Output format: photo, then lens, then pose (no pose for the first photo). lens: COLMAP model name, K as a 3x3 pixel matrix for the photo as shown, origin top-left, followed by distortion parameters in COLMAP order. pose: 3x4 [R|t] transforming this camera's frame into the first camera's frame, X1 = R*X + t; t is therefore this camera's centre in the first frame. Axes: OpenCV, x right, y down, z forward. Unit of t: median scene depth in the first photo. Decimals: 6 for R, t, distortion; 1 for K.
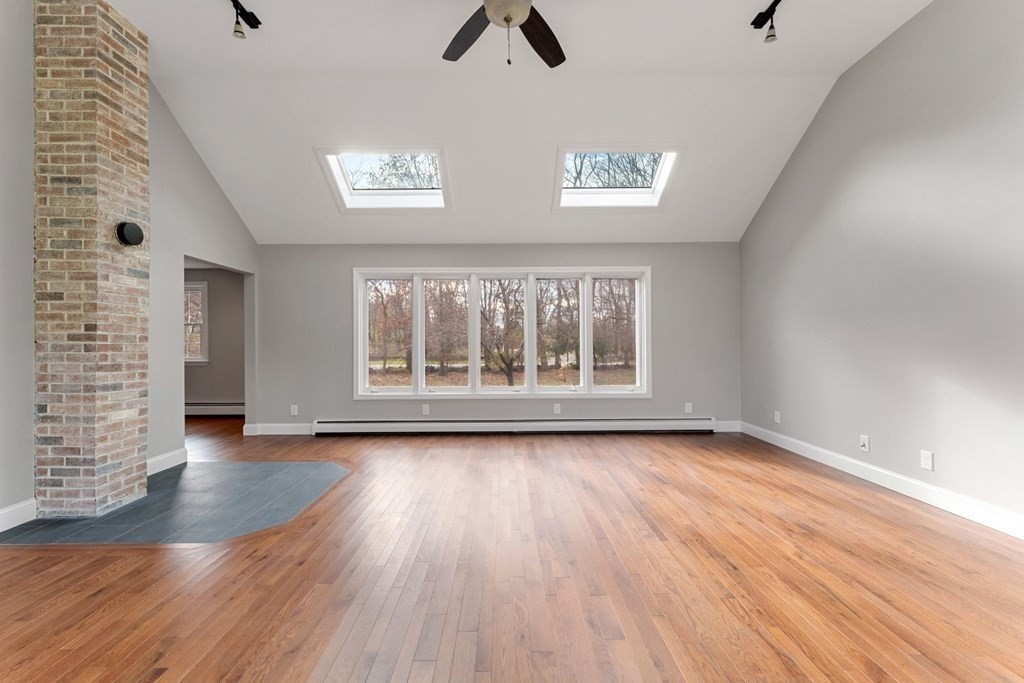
lens RADIAL K [[456.2, 0, 515.9], [0, 456.2, 344.8], [0, 0, 1]] dist [0.001739, -0.000624]
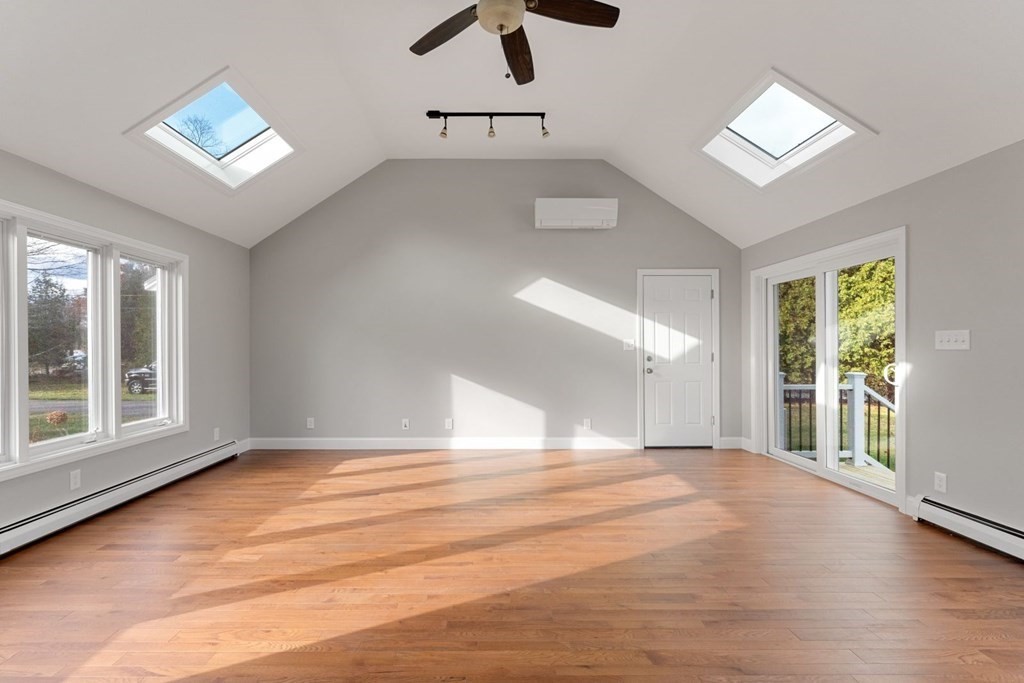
lens RADIAL K [[456.2, 0, 511.5], [0, 456.2, 342.5], [0, 0, 1]] dist [0.001739, -0.000624]
pose [[-0.002260, 0.011421, 0.999932, -0.452723], [0.009049, 0.999894, -0.011400, -0.015523], [-0.999956, 0.009023, -0.002364, 0.449412]]
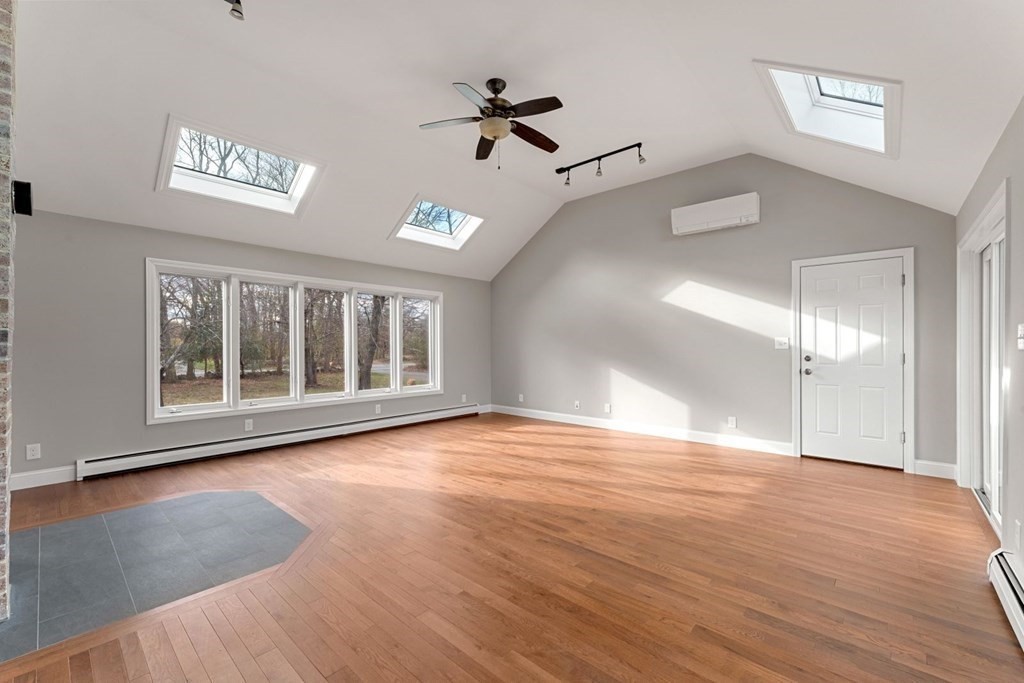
lens RADIAL K [[423.0, 0, 521.6], [0, 423.0, 345.3], [0, 0, 1]] dist [-0.004335, 0.000581]
pose [[0.662997, 0.004240, 0.748610, -0.455238], [0.003994, 0.999950, -0.009201, -0.009348], [-0.748612, 0.009090, 0.662946, 0.018599]]
